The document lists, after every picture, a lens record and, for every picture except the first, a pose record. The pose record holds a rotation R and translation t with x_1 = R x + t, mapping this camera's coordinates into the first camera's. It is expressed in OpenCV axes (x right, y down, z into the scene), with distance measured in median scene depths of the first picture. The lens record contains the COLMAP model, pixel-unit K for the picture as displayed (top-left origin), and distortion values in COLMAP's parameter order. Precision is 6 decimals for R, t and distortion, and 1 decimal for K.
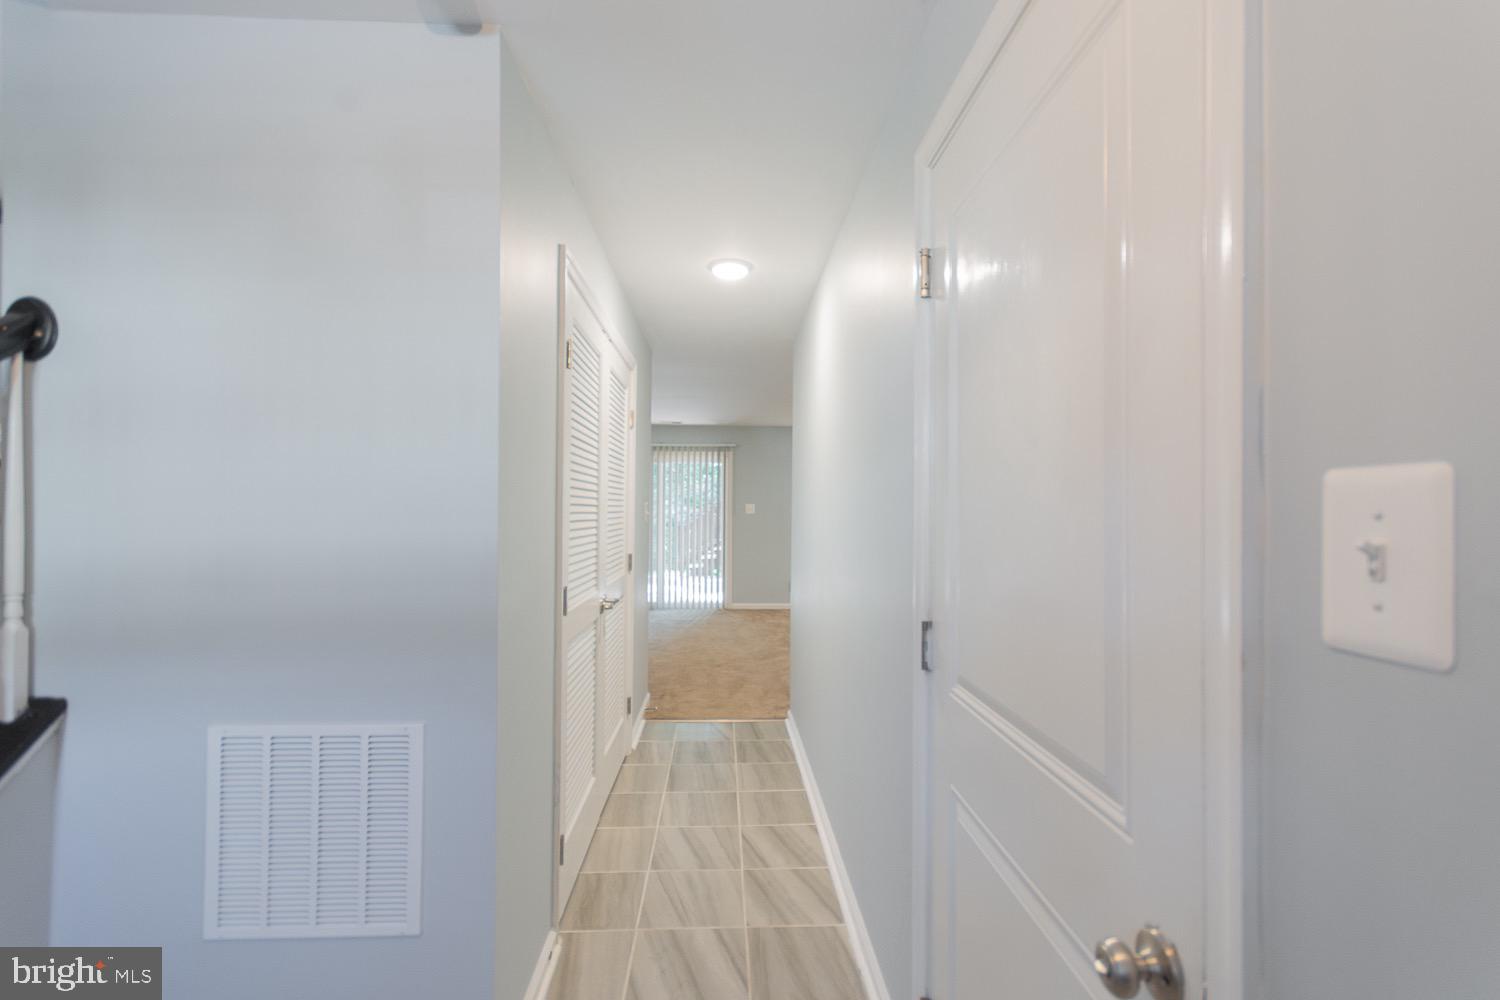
lens RADIAL K [[679.7, 0, 750.0], [0, 679.7, 500.0], [0, 0, 1]] dist [-0.000645, -0.000320]
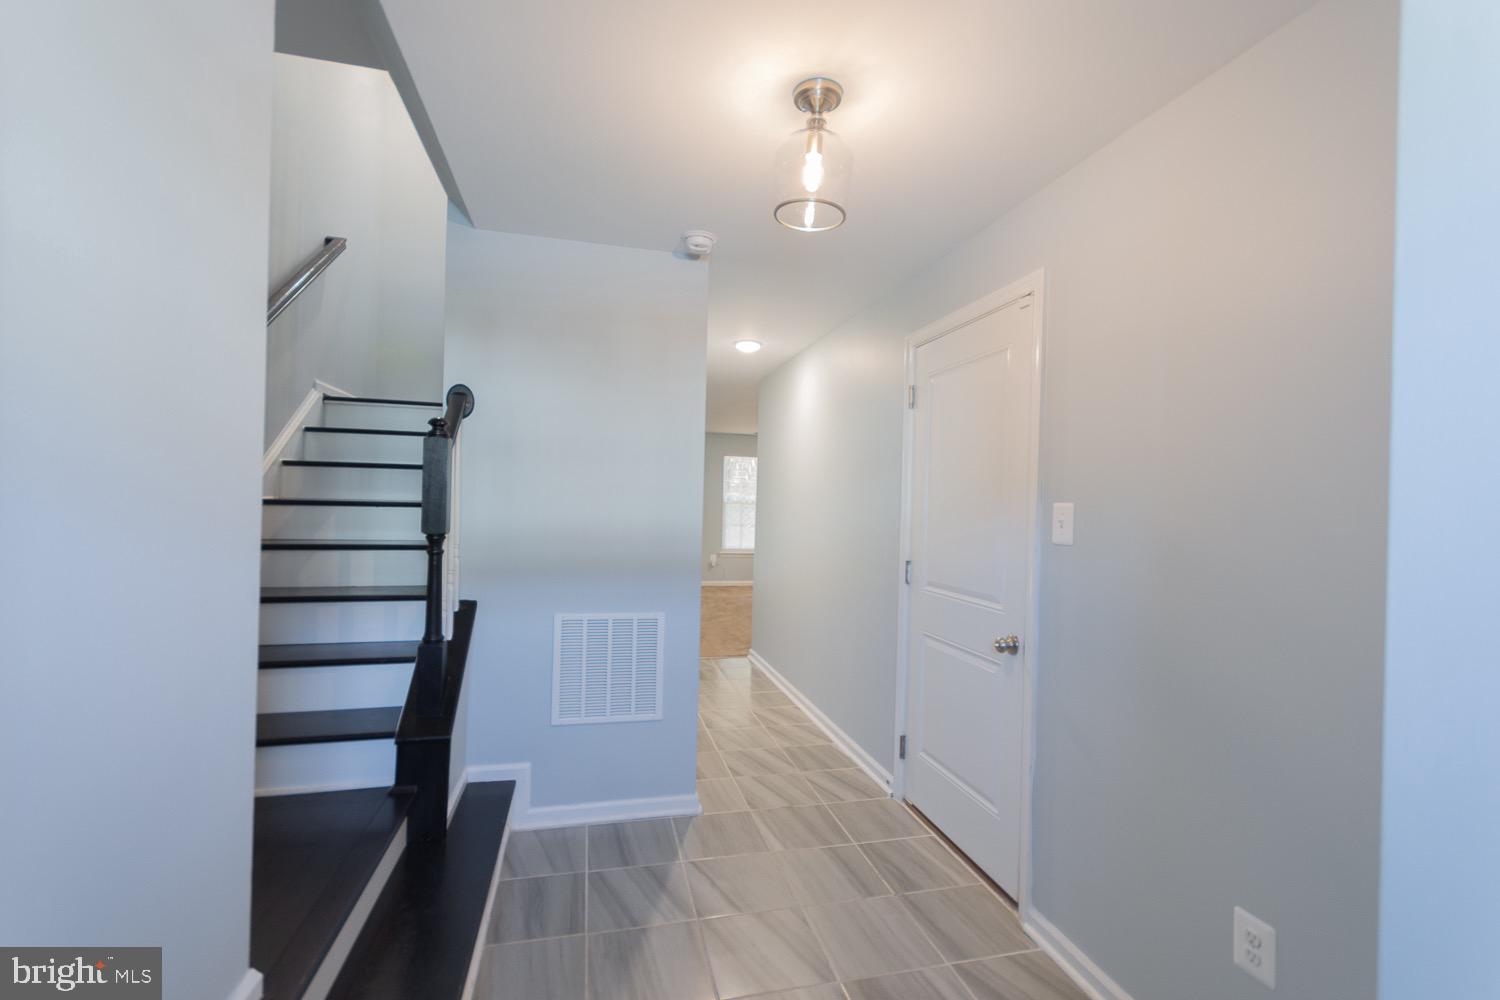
lens RADIAL K [[664.1, 0, 749.2], [0, 664.1, 499.4], [0, 0, 1]] dist [0.001845, 0.000389]
pose [[0.979923, 0.021829, 0.198180, -0.641307], [-0.024061, 0.999671, 0.008858, -0.020028], [-0.197921, -0.013449, 0.980126, -0.935830]]
